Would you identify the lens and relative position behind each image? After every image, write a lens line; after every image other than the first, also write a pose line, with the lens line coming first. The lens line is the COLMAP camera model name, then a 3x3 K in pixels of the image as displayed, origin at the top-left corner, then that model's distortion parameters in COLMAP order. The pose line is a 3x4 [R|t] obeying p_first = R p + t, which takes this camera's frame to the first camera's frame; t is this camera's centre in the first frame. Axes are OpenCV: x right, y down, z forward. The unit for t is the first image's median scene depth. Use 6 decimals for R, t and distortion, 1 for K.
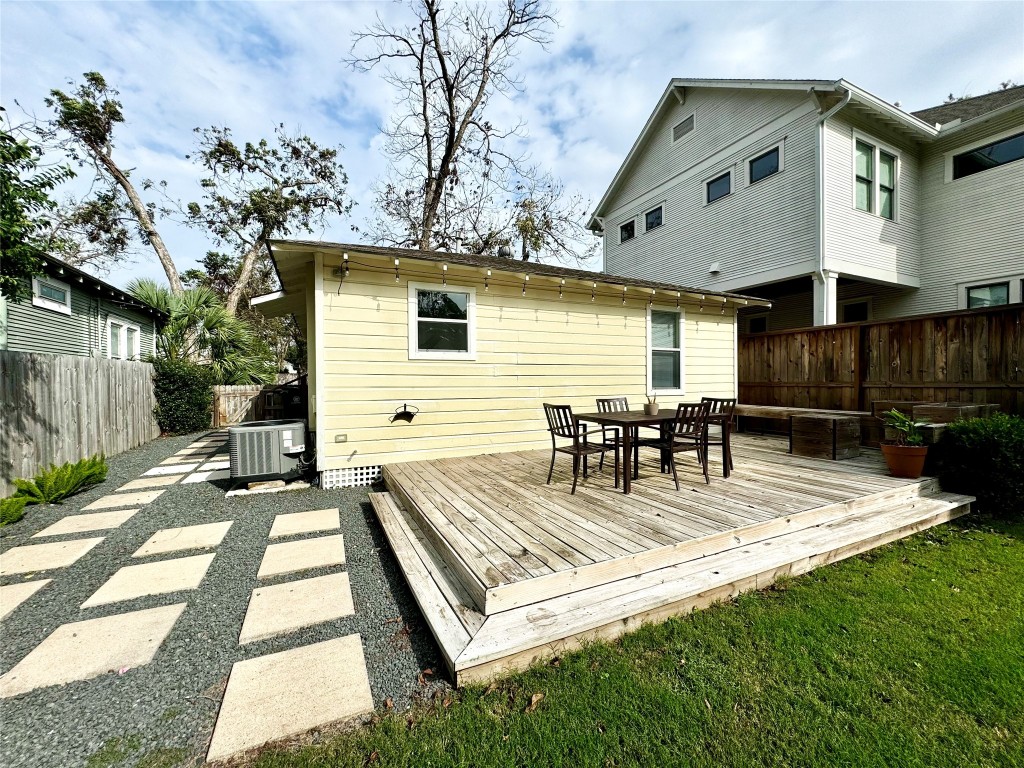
lens RADIAL K [[407.3, 0, 511.4], [0, 407.3, 384.2], [0, 0, 1]] dist [-0.001611, -0.000277]
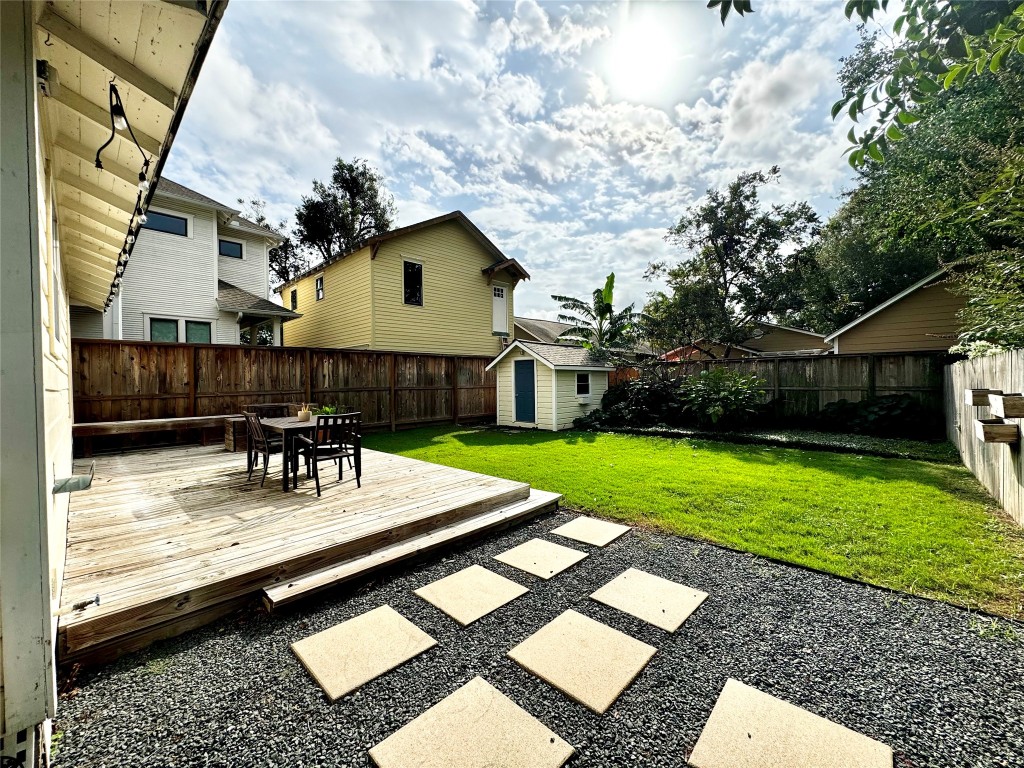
lens RADIAL K [[407.3, 0, 511.4], [0, 407.3, 384.2], [0, 0, 1]] dist [-0.001611, -0.000277]
pose [[-0.357844, 0.001695, 0.933780, -0.558204], [0.026720, 0.999607, 0.008425, -0.015014], [-0.933399, 0.027965, -0.357749, 0.499386]]
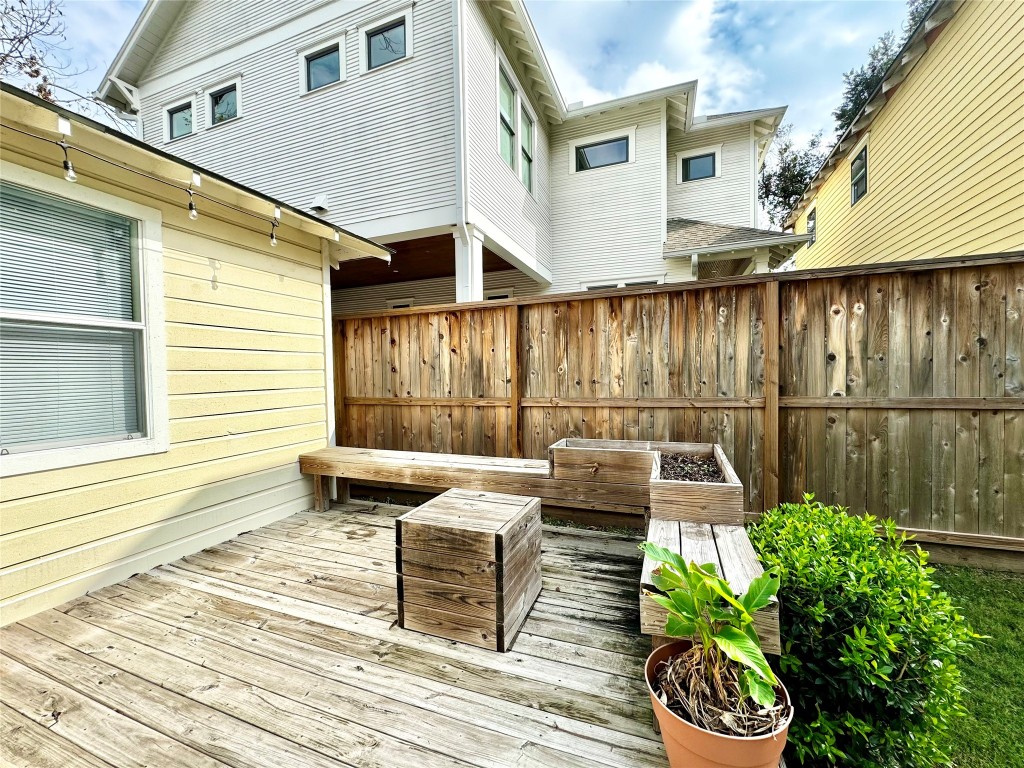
lens RADIAL K [[407.3, 0, 511.4], [0, 407.3, 384.2], [0, 0, 1]] dist [-0.001611, -0.000277]
pose [[0.727441, -0.022962, 0.685786, 0.394397], [0.018810, 0.999732, 0.013522, -0.031870], [-0.685912, 0.003063, 0.727678, 0.514290]]
